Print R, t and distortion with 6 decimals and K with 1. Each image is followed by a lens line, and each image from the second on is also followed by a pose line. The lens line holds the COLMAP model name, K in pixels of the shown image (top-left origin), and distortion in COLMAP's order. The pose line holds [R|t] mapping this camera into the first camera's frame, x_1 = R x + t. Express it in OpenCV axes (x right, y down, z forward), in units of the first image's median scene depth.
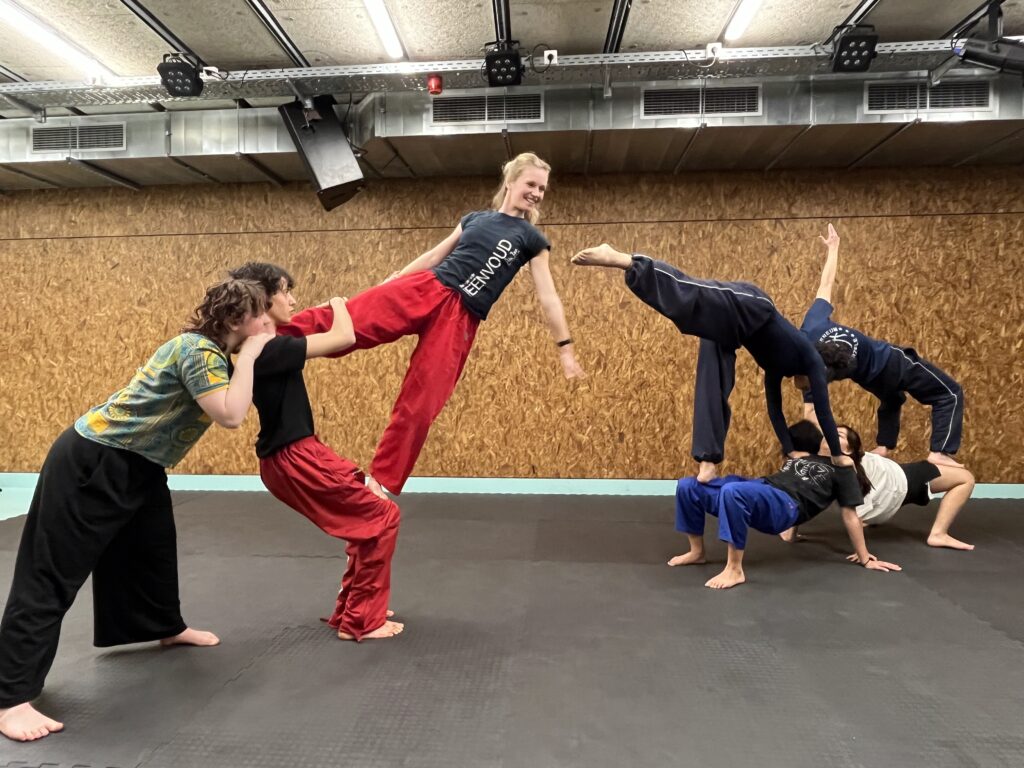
lens RADIAL K [[627.2, 0, 500.4], [0, 627.2, 383.9], [0, 0, 1]] dist [-0.001500, -0.001005]
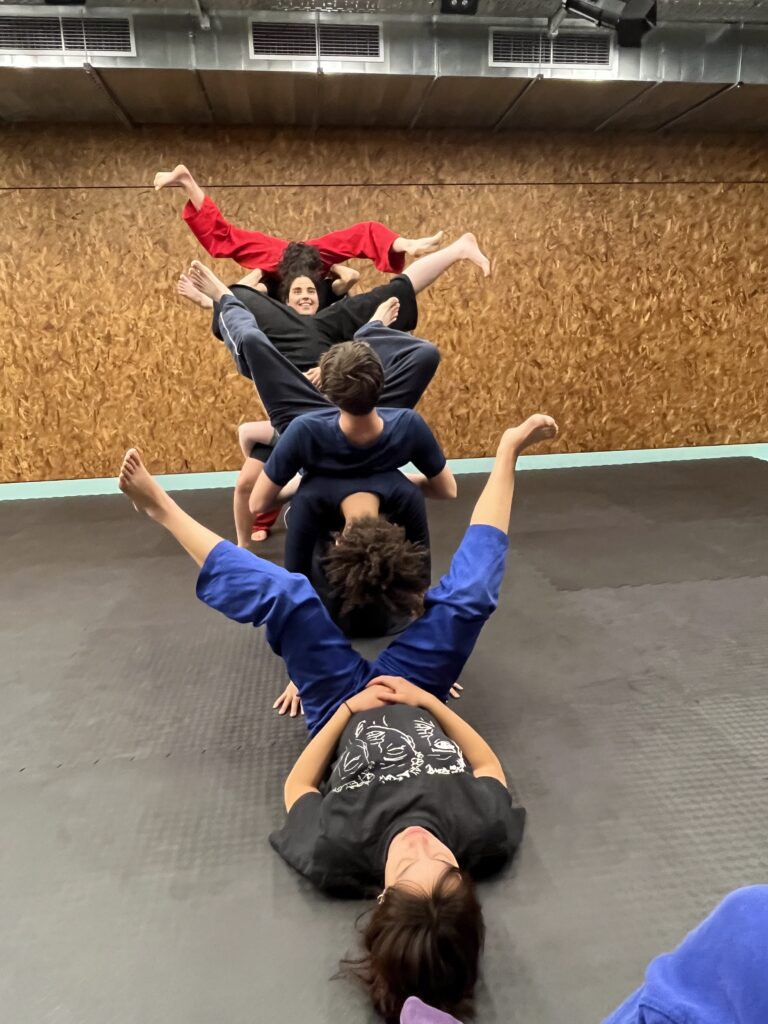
lens RADIAL K [[658.0, 0, 387.4], [0, 658.0, 501.3], [0, 0, 1]] dist [-0.001830, -0.001393]
pose [[0.978083, -0.073417, 0.194842, 0.160780], [0.034662, 0.980128, 0.195314, 0.008512], [-0.205309, -0.184279, 0.961192, -0.028367]]
